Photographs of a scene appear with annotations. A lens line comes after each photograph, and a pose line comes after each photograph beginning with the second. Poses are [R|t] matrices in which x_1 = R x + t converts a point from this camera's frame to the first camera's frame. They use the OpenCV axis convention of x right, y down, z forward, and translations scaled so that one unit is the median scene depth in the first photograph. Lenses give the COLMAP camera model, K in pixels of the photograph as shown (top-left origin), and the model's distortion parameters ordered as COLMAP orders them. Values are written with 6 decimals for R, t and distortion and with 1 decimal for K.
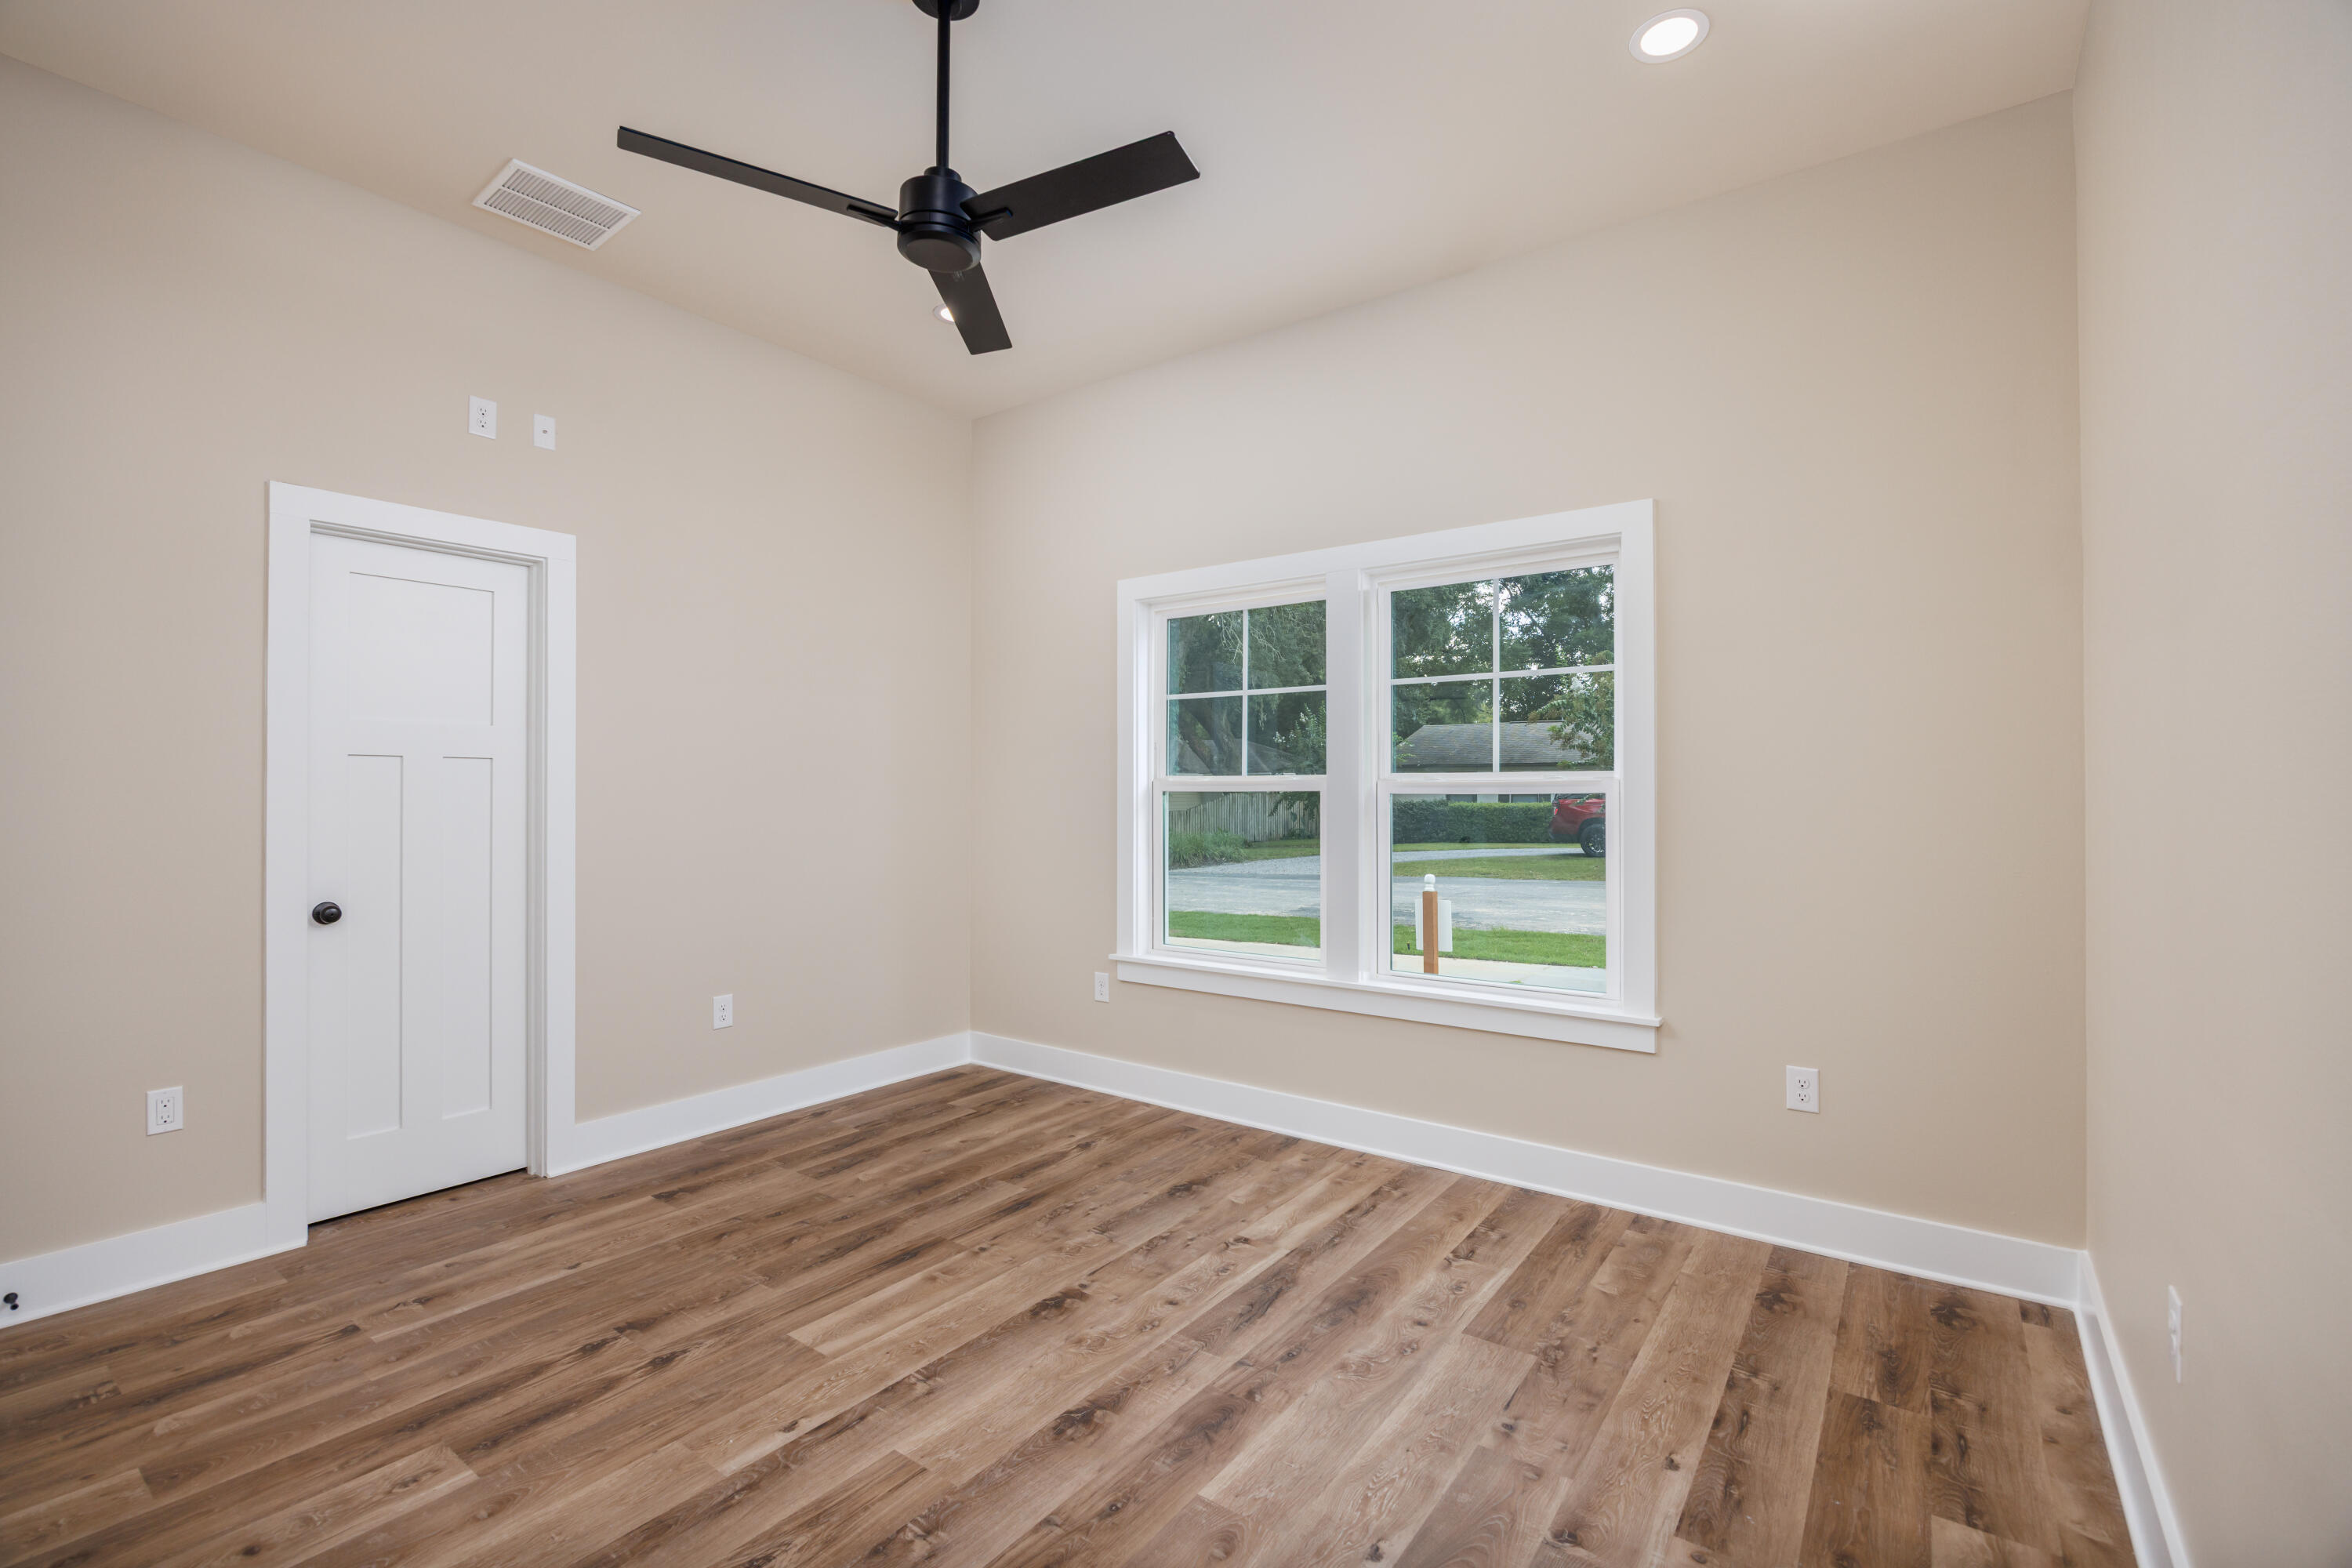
lens RADIAL K [[1026.8, 0, 1176.0], [0, 1026.8, 784.0], [0, 0, 1]] dist [-0.013971, 0.000237]
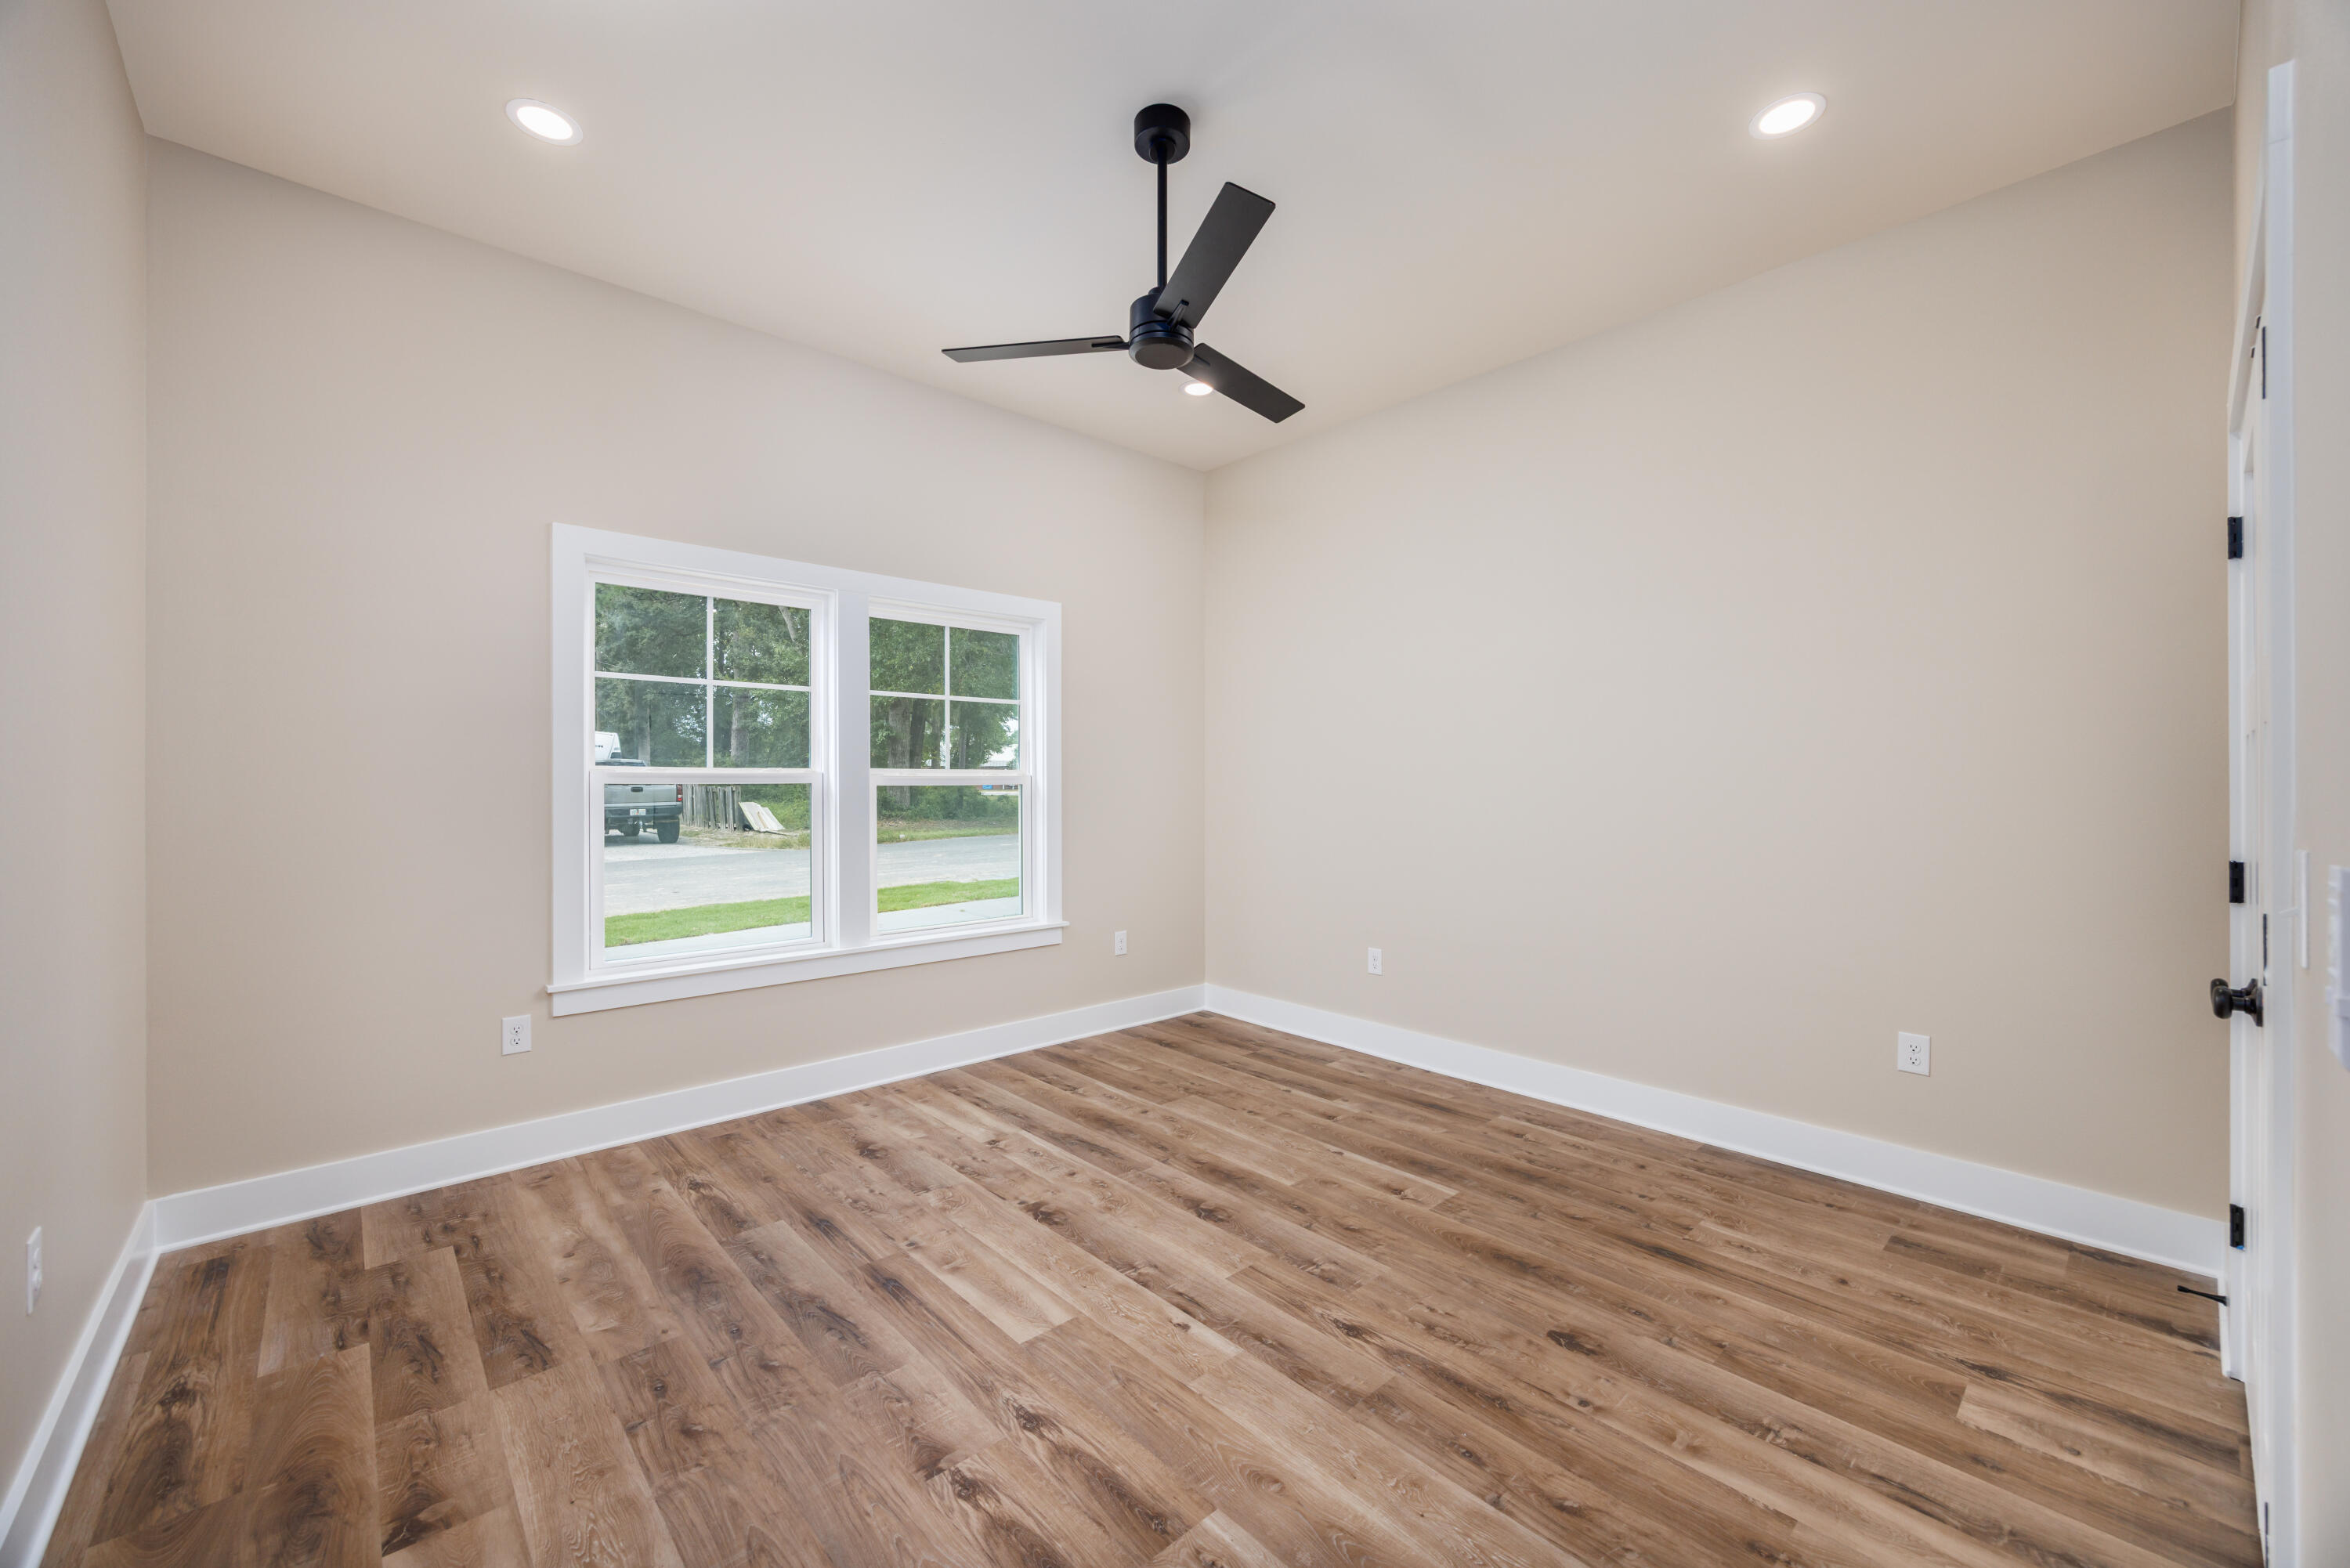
lens RADIAL K [[910.3, 0, 1179.9], [0, 910.3, 784.9], [0, 0, 1]] dist [-0.000698, 0.000495]
pose [[0.195580, -0.002599, 0.980684, -0.939864], [-0.009310, 0.999947, 0.004506, 0.000396], [-0.980644, -0.010012, 0.195545, 0.536692]]
